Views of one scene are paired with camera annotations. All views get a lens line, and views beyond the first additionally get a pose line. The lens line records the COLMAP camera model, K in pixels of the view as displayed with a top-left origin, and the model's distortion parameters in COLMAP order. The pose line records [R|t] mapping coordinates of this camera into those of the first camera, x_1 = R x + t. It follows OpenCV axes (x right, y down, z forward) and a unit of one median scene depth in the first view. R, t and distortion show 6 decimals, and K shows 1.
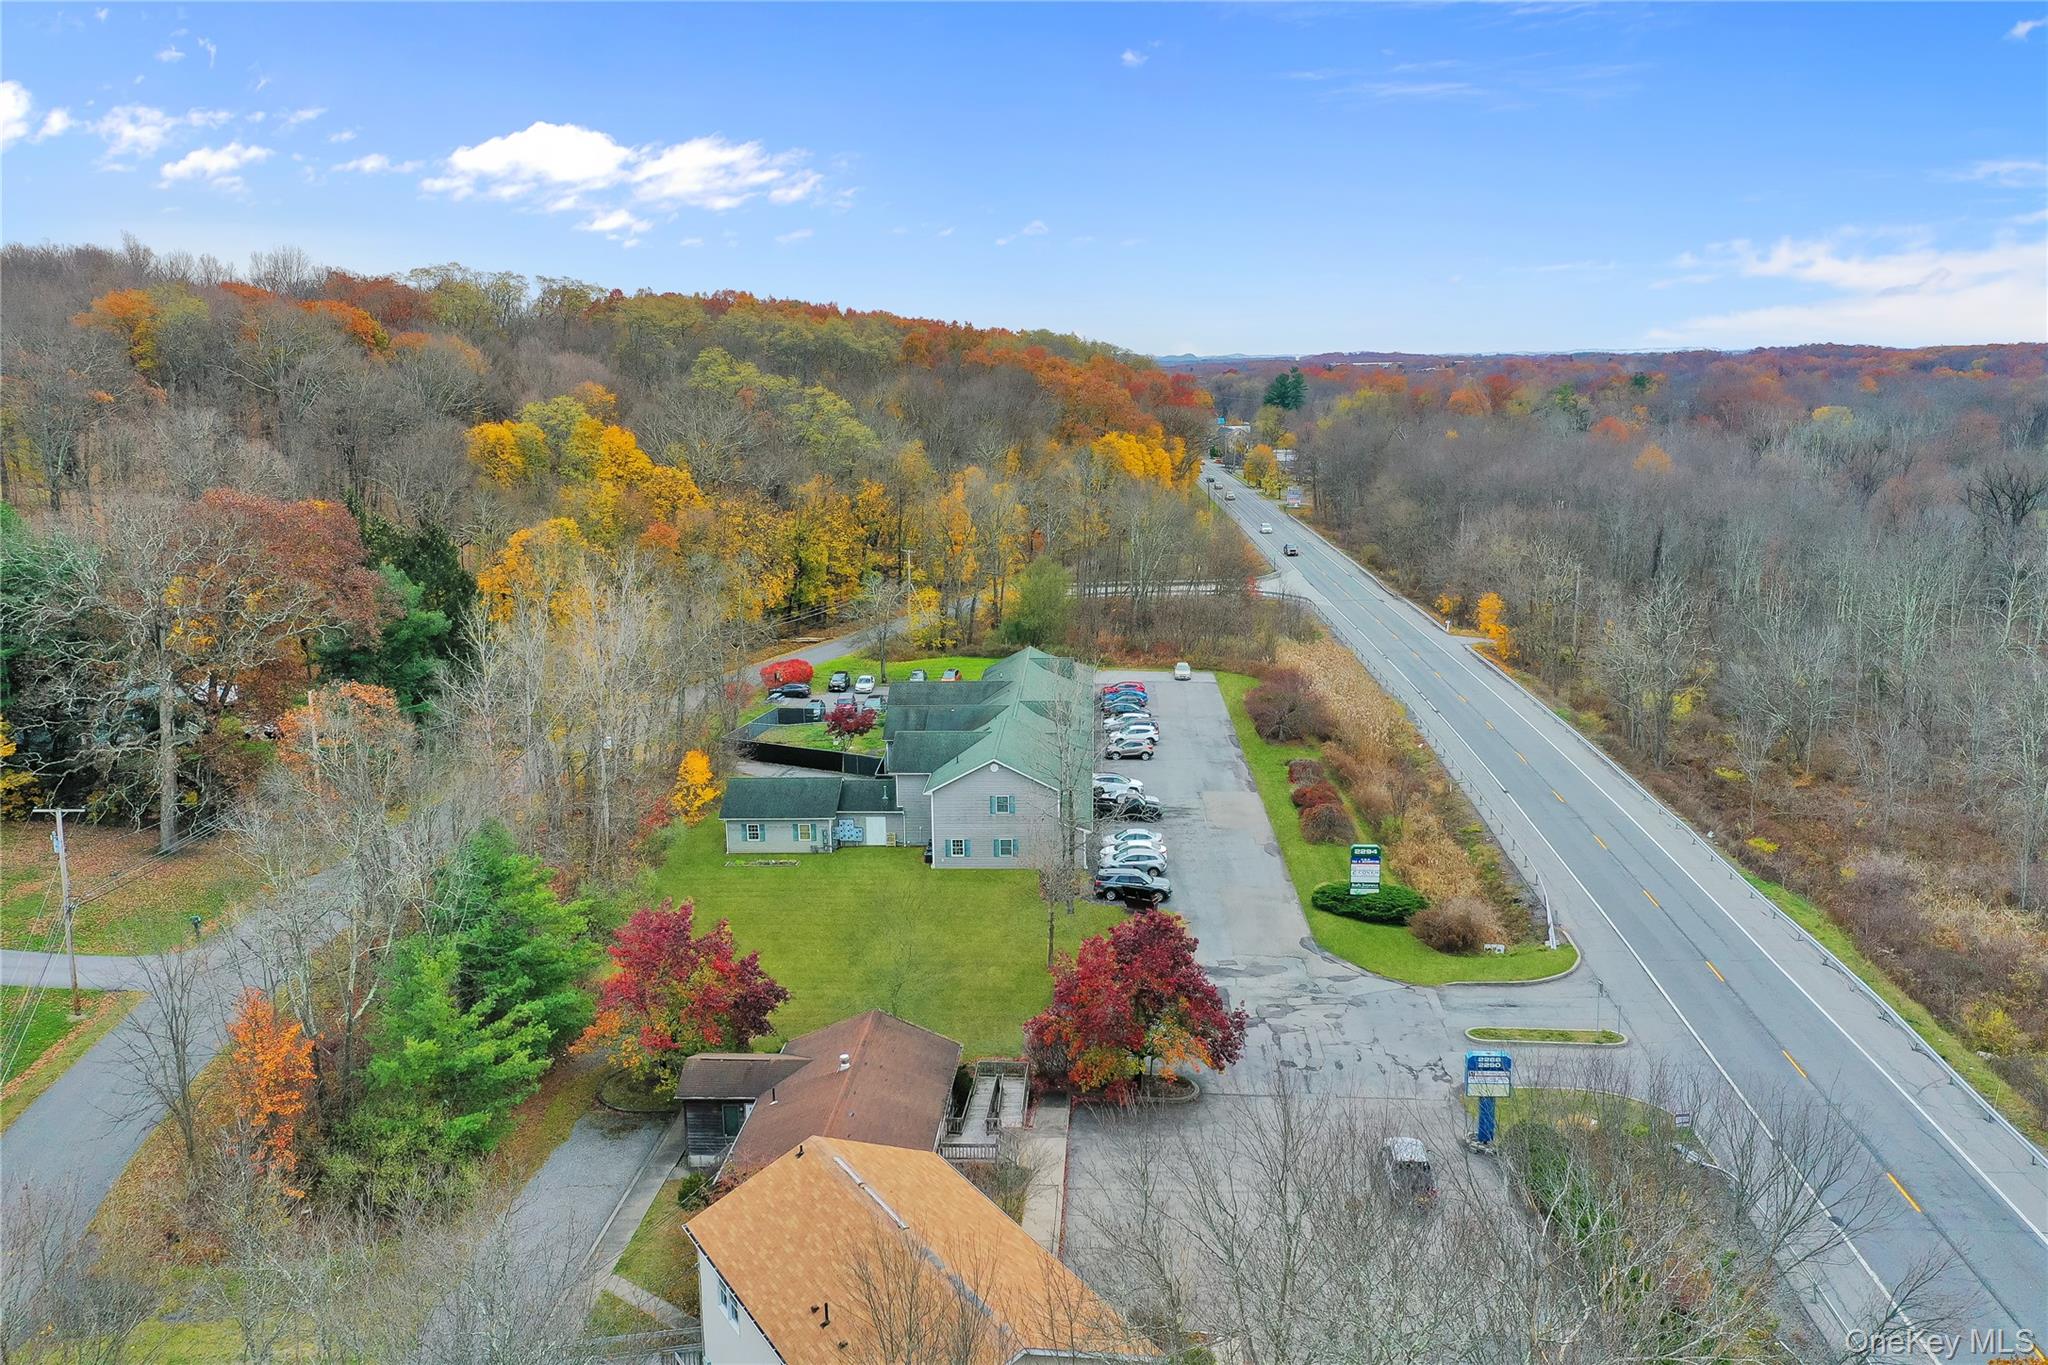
lens RADIAL K [[1584.7, 0, 1024.0], [0, 1584.7, 682.5], [0, 0, 1]] dist [-0.004113, 0.004767]
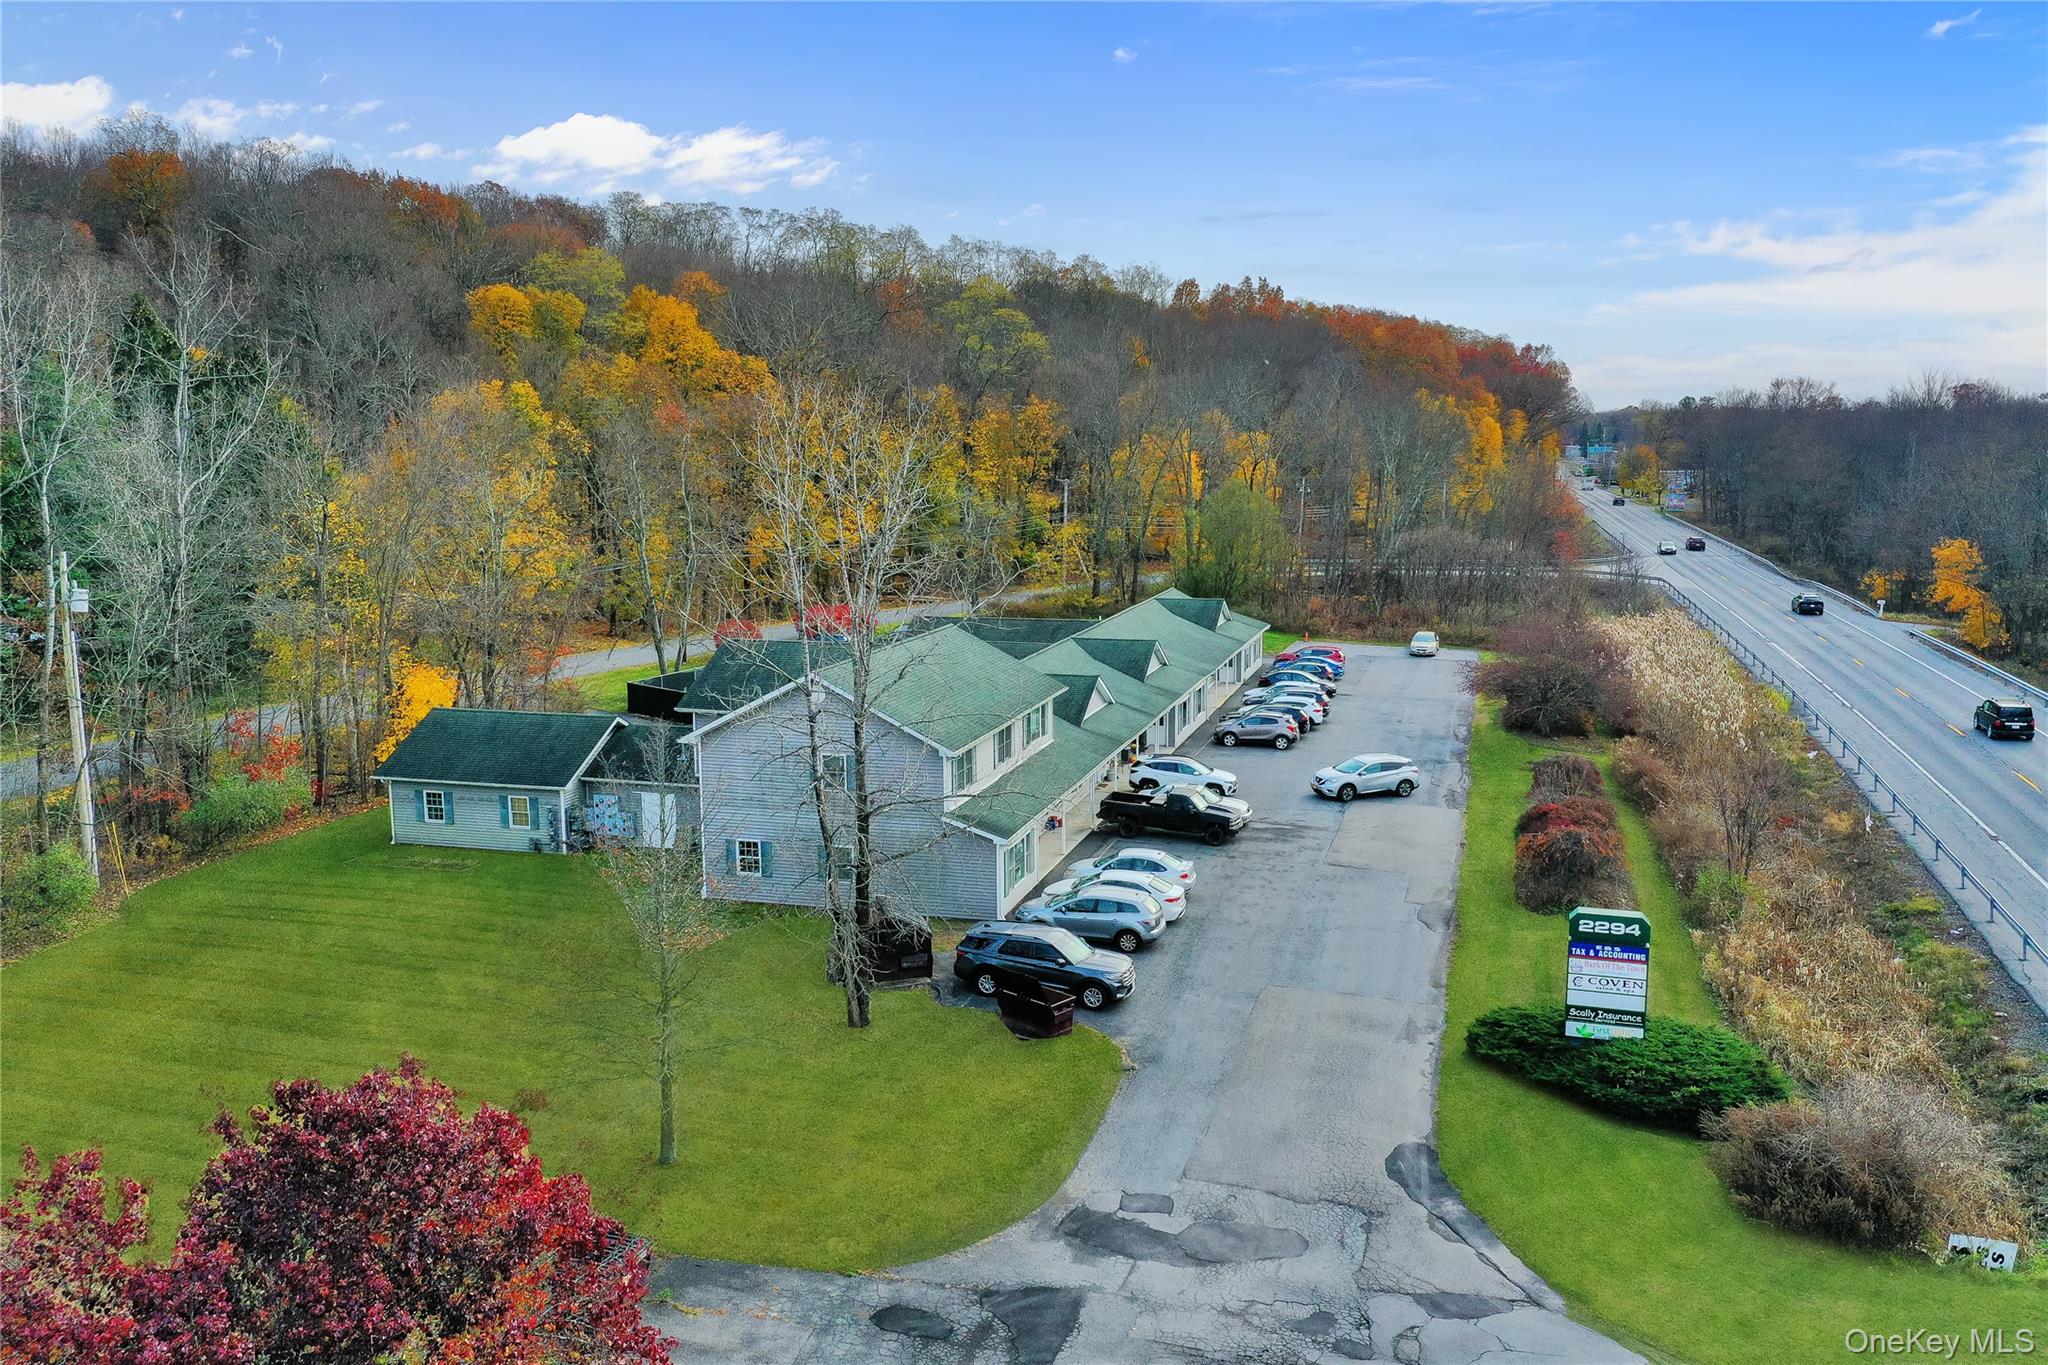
lens RADIAL K [[1584.7, 0, 1024.0], [0, 1584.7, 682.5], [0, 0, 1]] dist [-0.004113, 0.004767]
pose [[0.970675, 0.044216, -0.236293, 0.148899], [-0.053701, 0.997983, -0.033852, 0.060995], [0.234319, 0.045549, 0.971092, 0.530534]]
